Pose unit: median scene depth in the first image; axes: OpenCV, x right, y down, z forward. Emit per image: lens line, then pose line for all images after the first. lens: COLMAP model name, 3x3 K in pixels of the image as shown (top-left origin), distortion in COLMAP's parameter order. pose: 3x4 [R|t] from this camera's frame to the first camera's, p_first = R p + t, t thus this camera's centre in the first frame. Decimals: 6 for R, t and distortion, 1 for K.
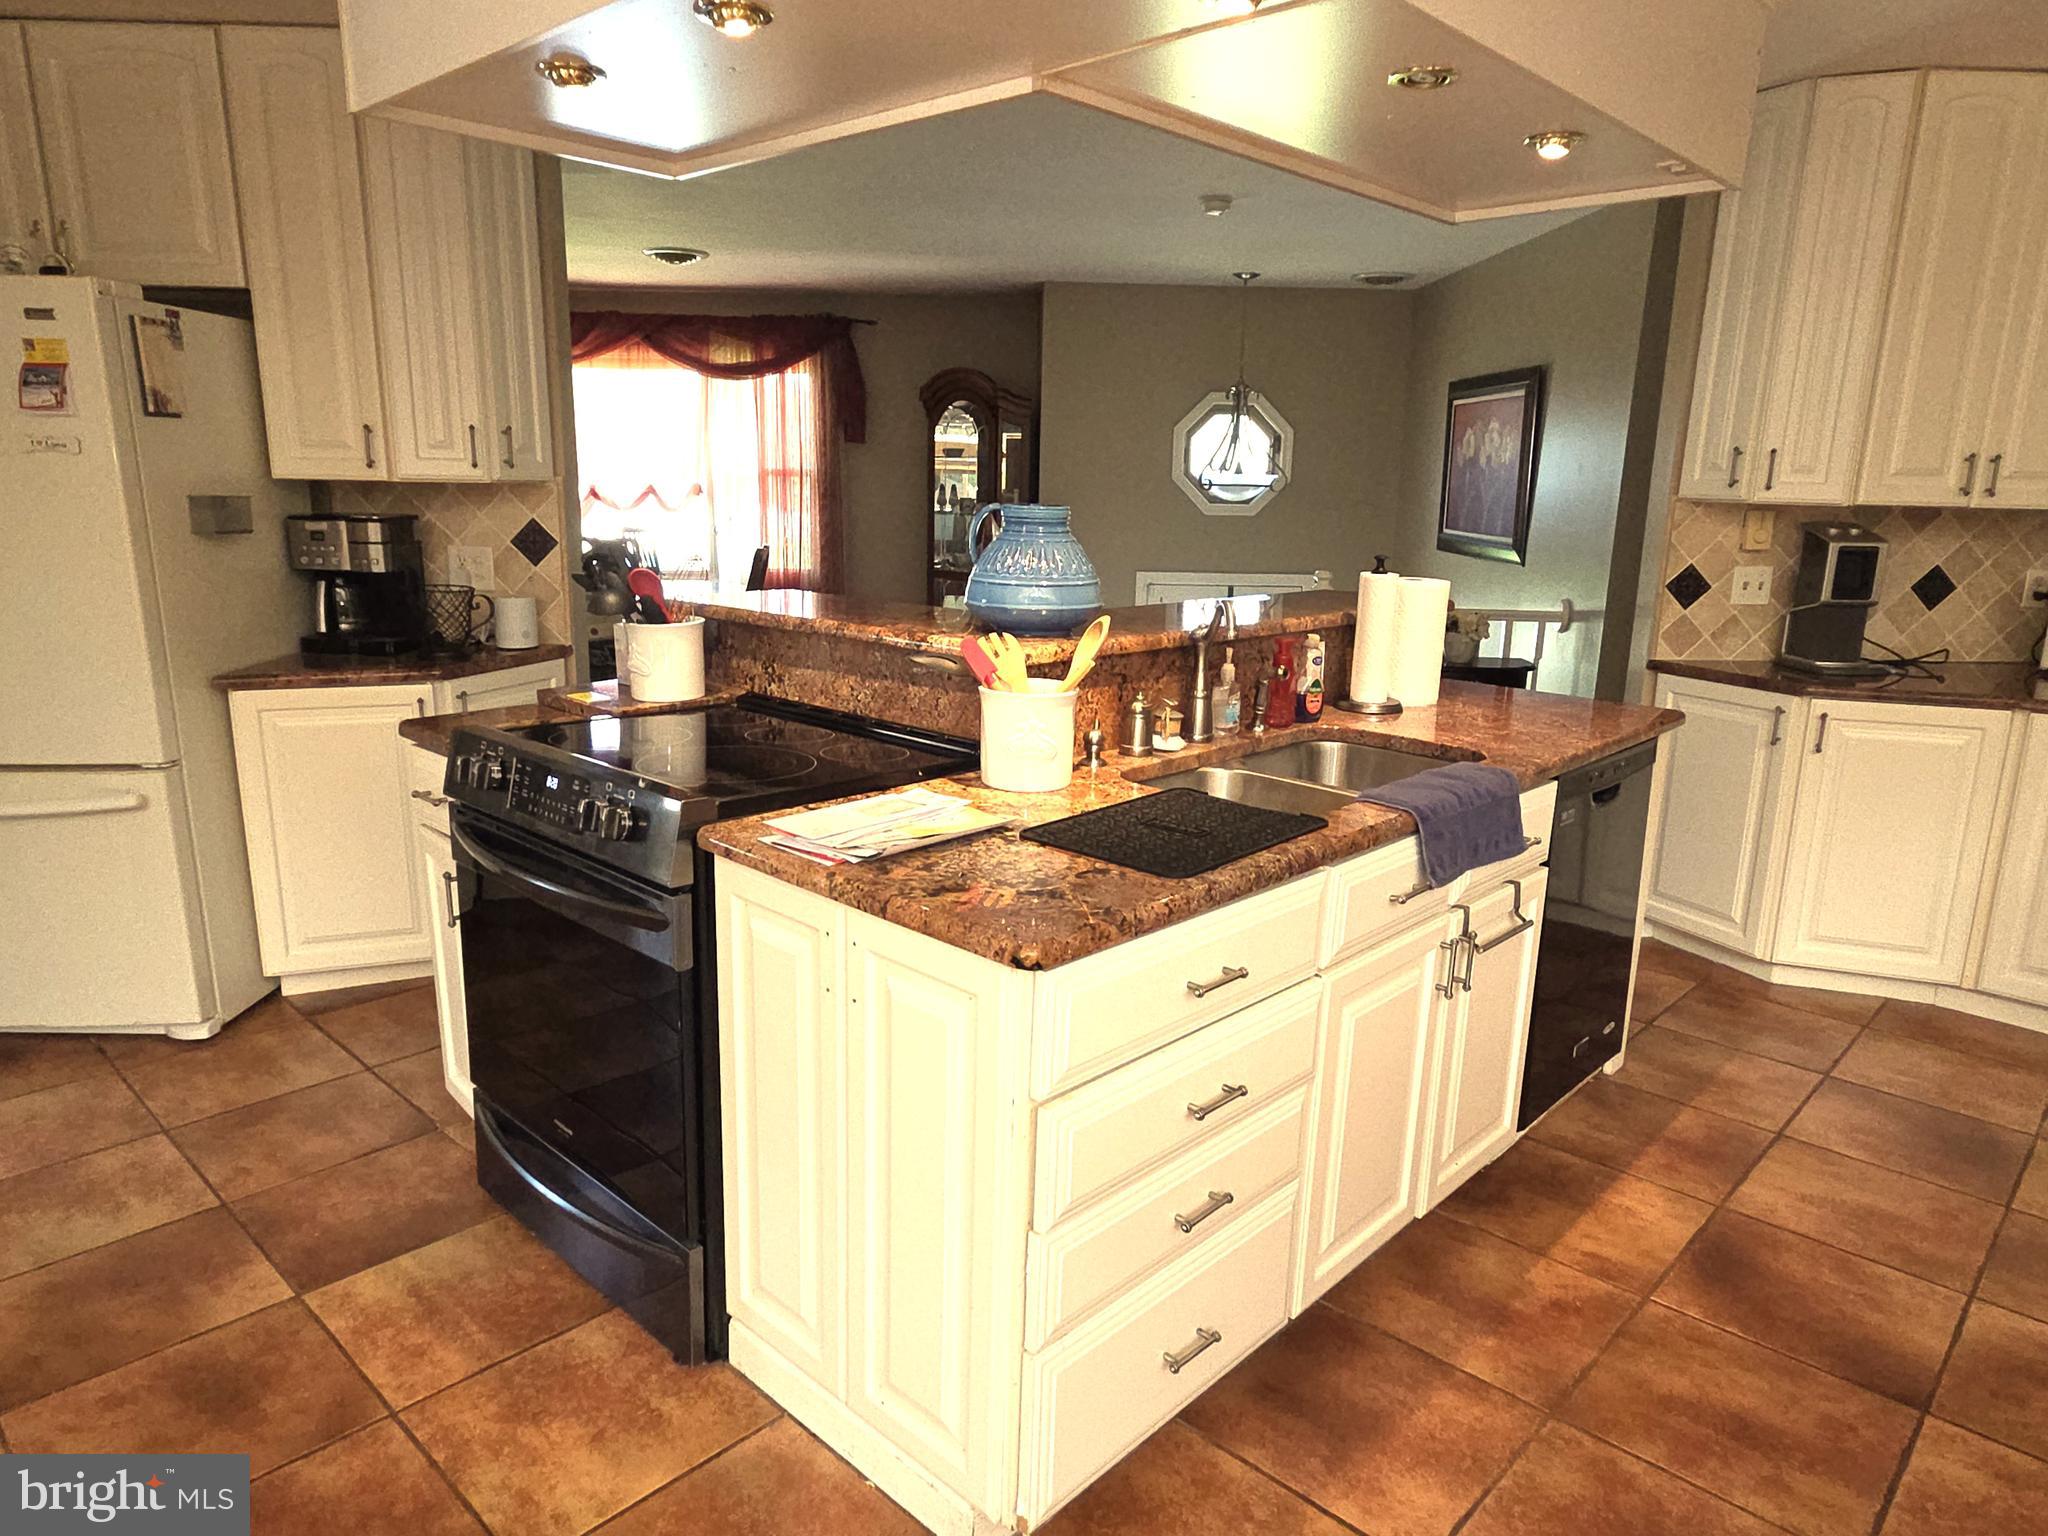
lens RADIAL K [[1297.5, 0, 1025.0], [0, 1297.5, 776.9], [0, 0, 1]] dist [0.005315, -0.000156]
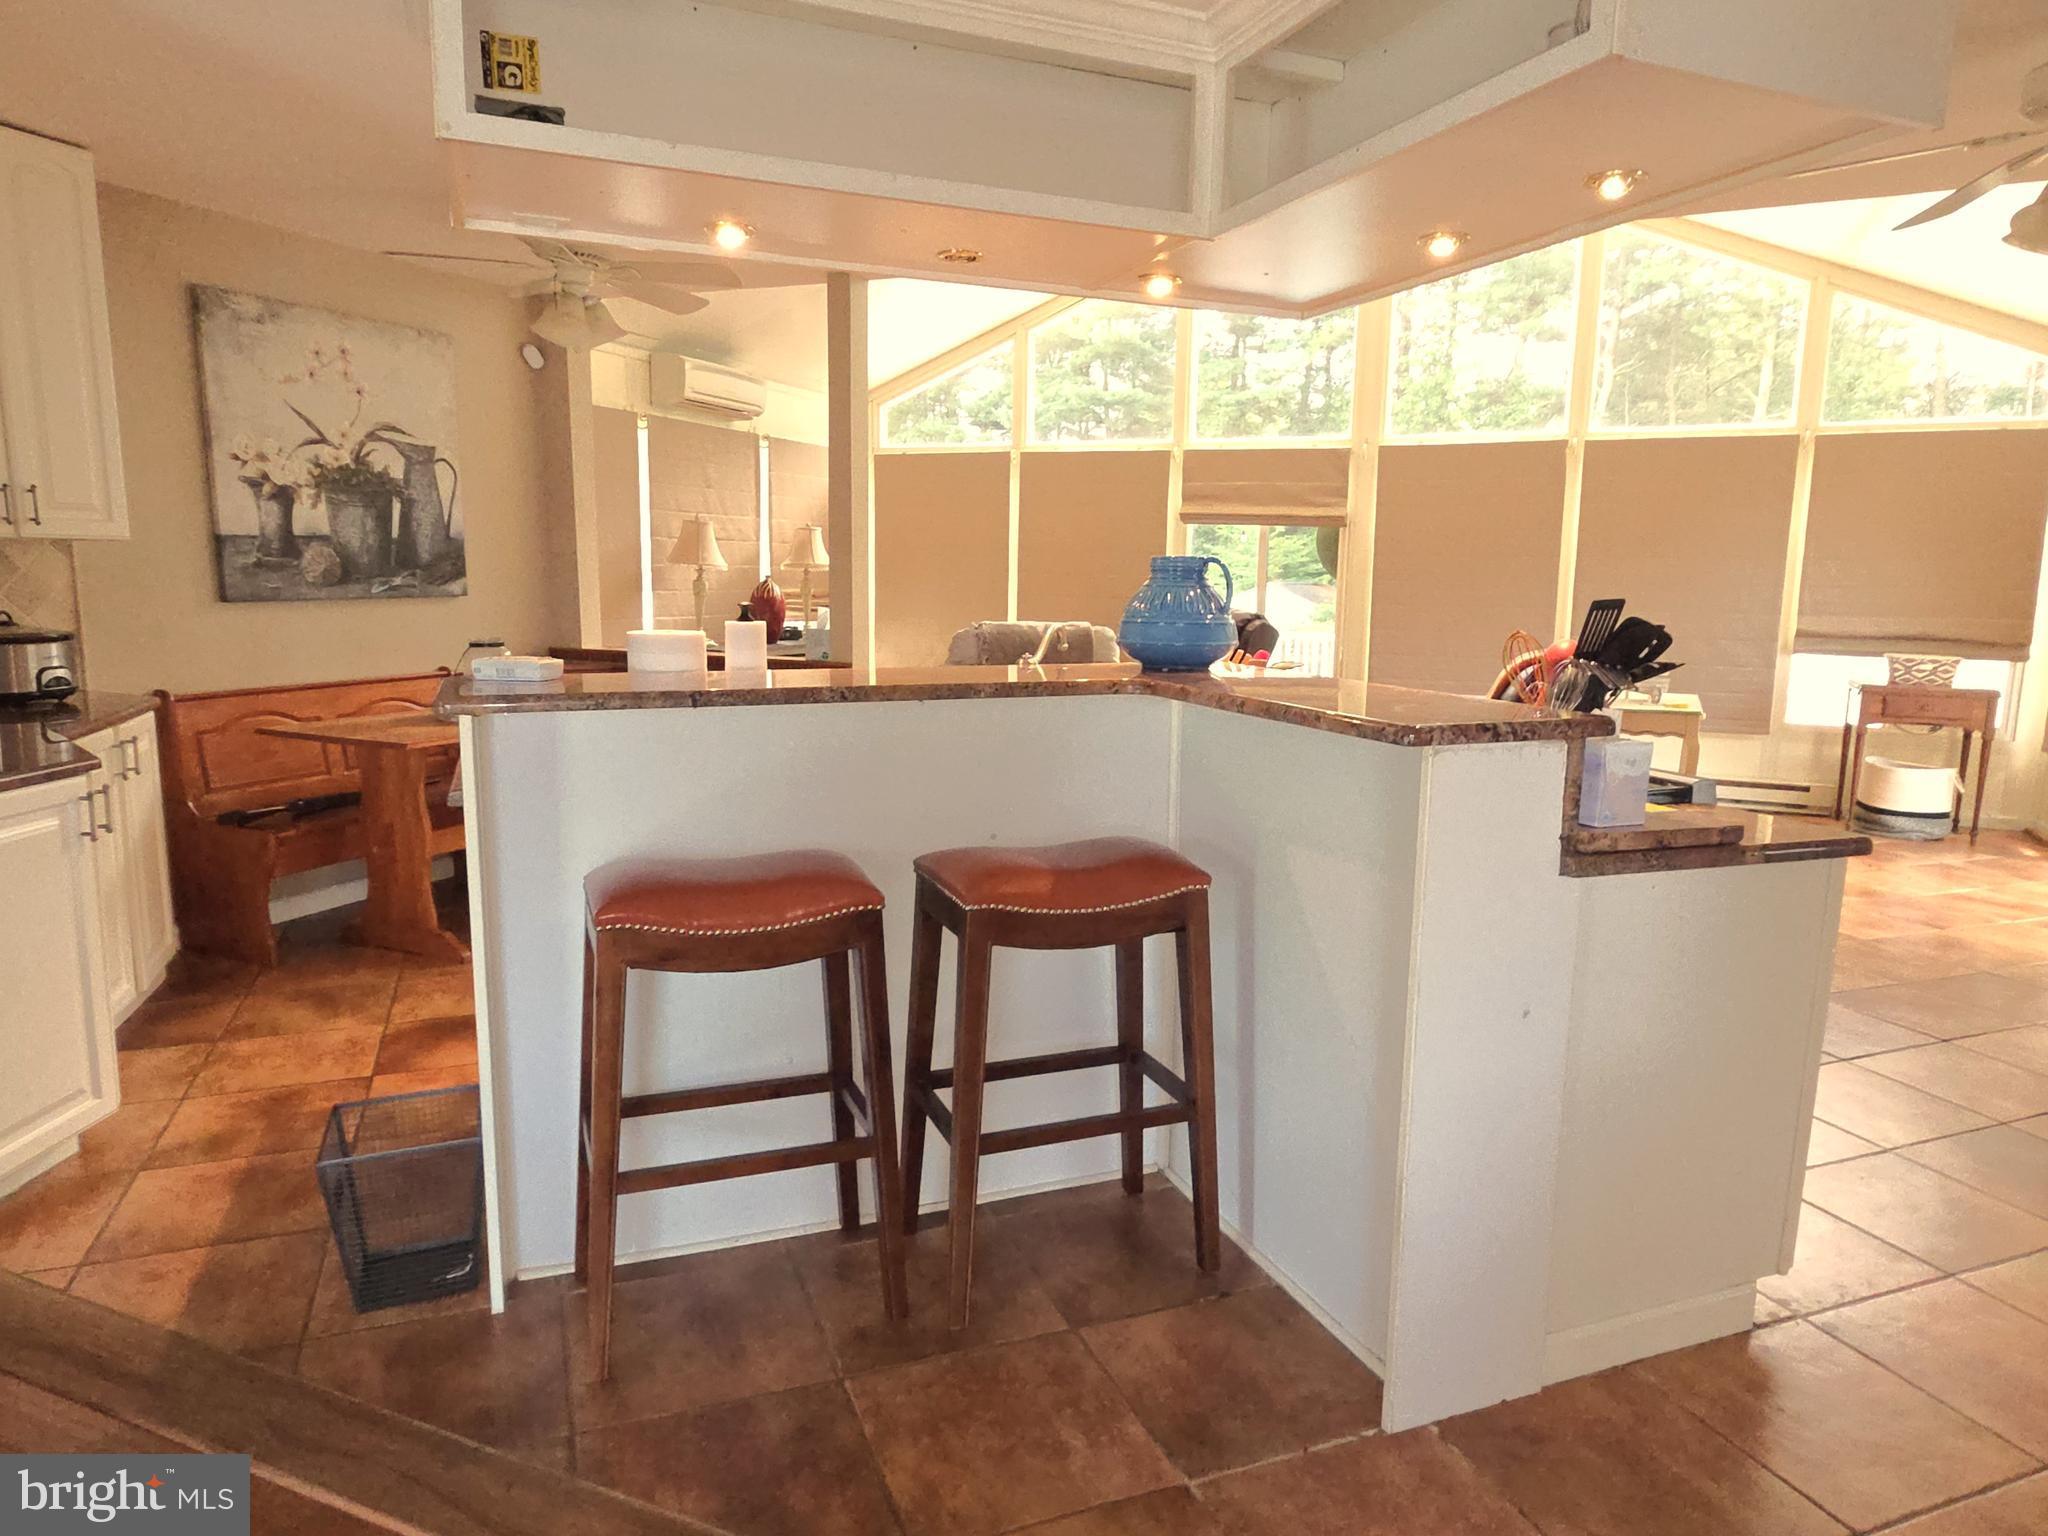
lens RADIAL K [[1297.5, 0, 1030.5], [0, 1297.5, 772.4], [0, 0, 1]] dist [0.005315, -0.000156]
pose [[-0.908651, -0.095716, 0.406438, -0.246526], [0.064427, 0.929578, 0.362952, -0.318317], [-0.412556, 0.355982, -0.838495, 1.456517]]
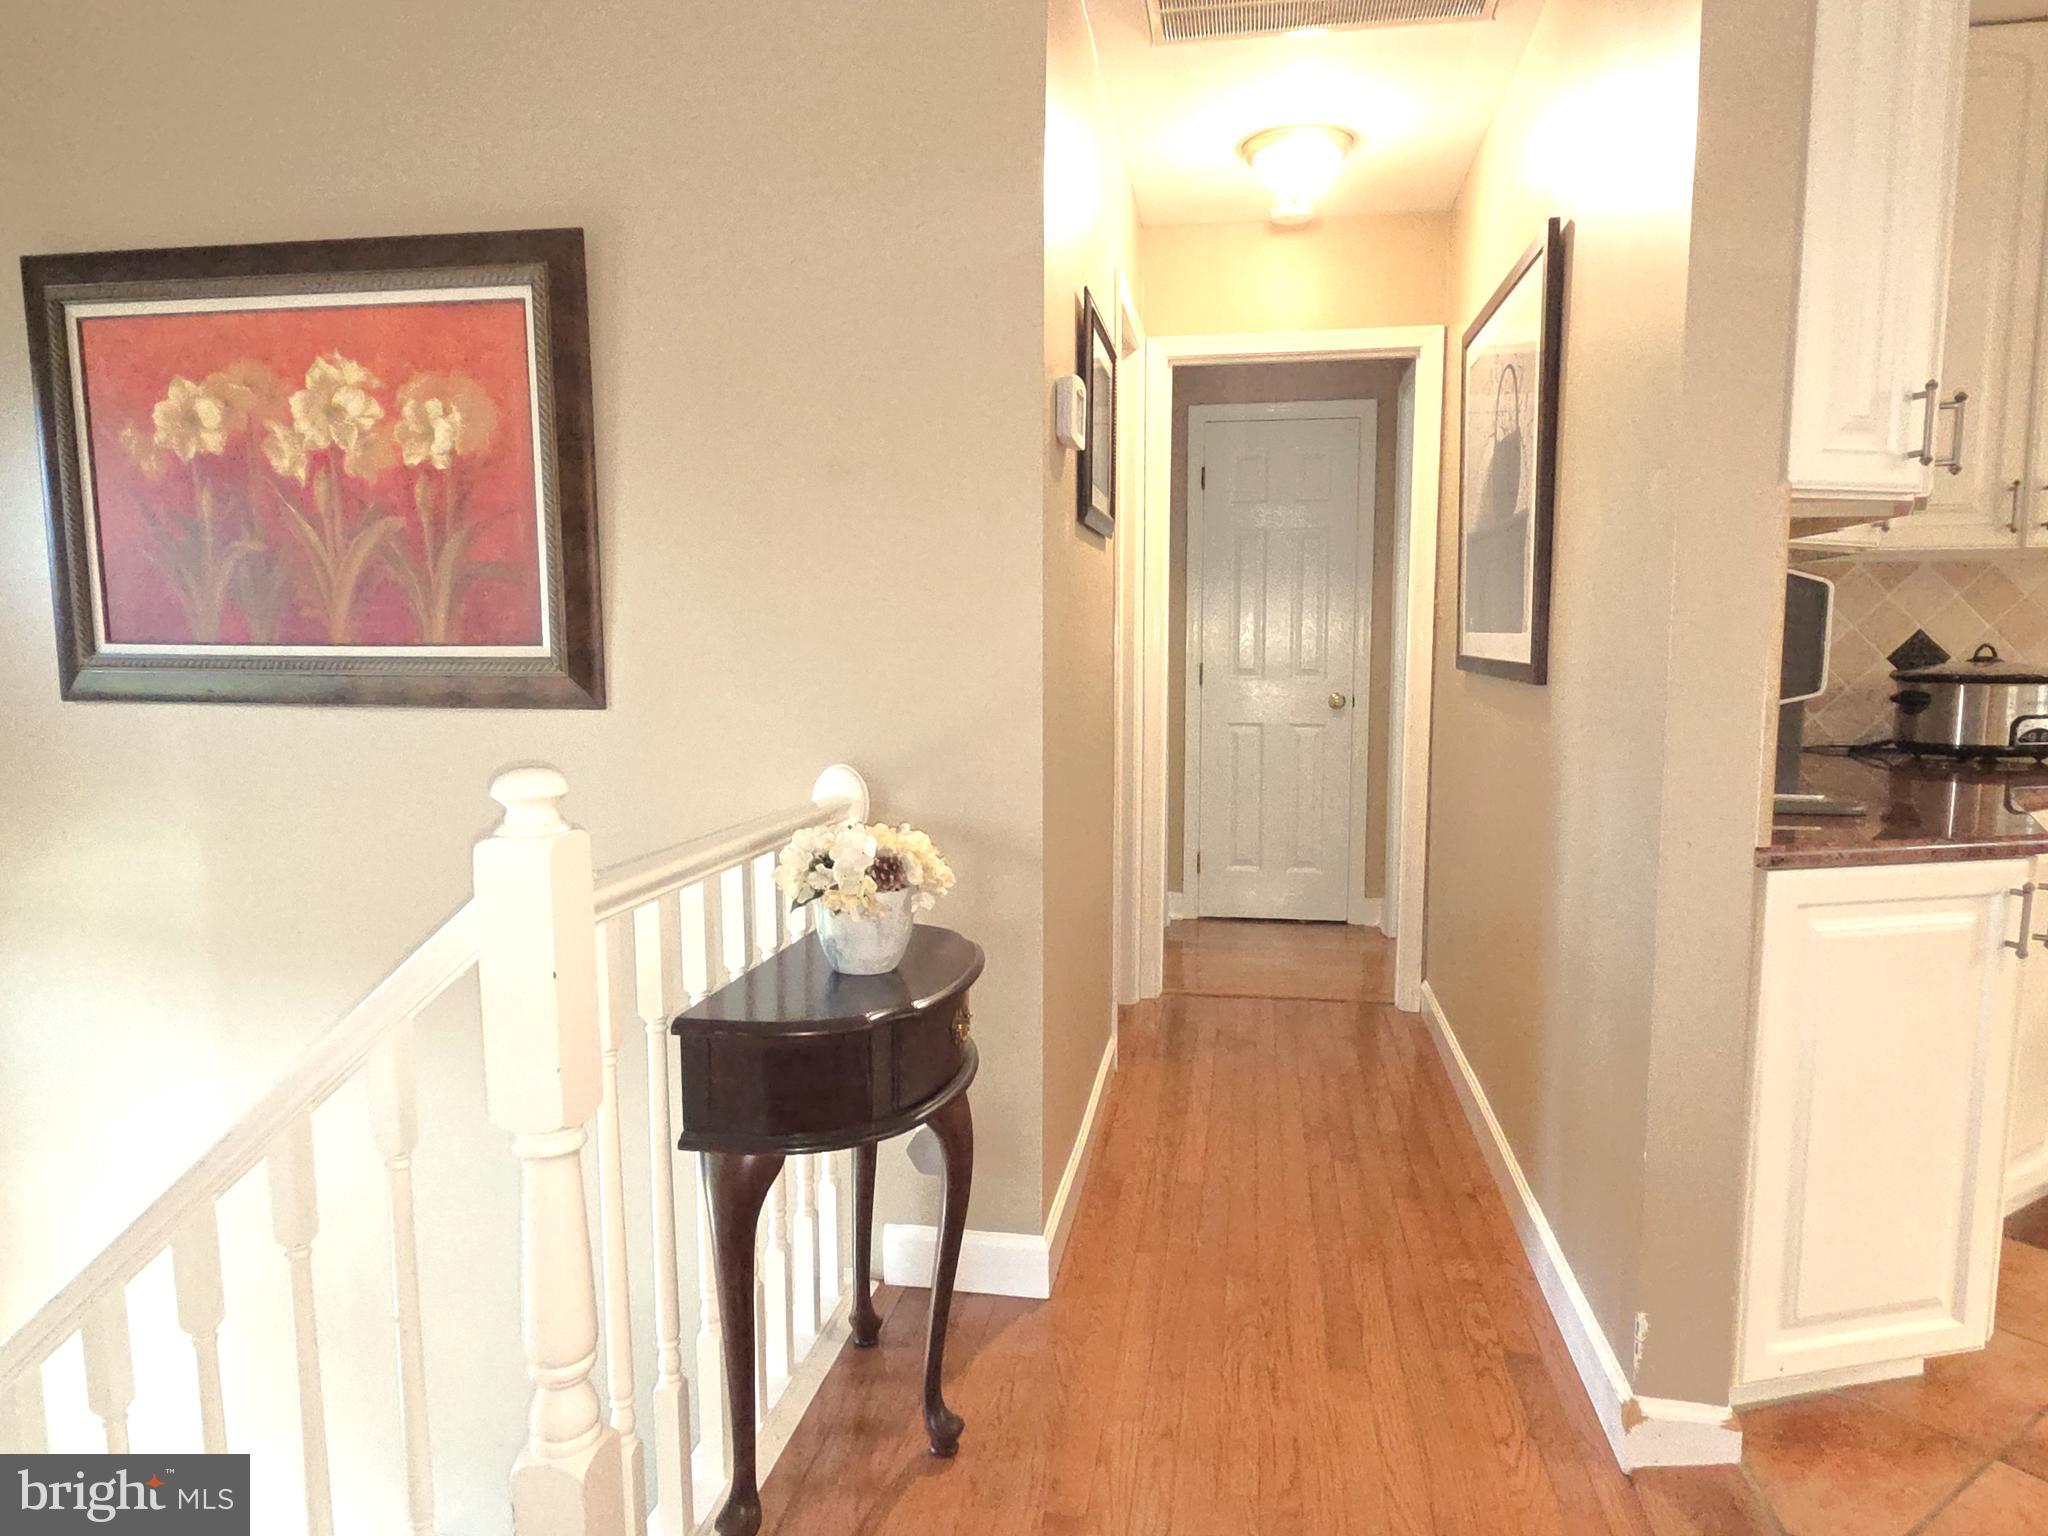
lens RADIAL K [[1297.5, 0, 1029.2], [0, 1297.5, 777.8], [0, 0, 1]] dist [0.005315, -0.000156]
pose [[0.189941, -0.125614, 0.973727, -0.001062], [0.230581, 0.969749, 0.080123, -0.237488], [-0.954335, 0.209304, 0.213160, 1.301156]]
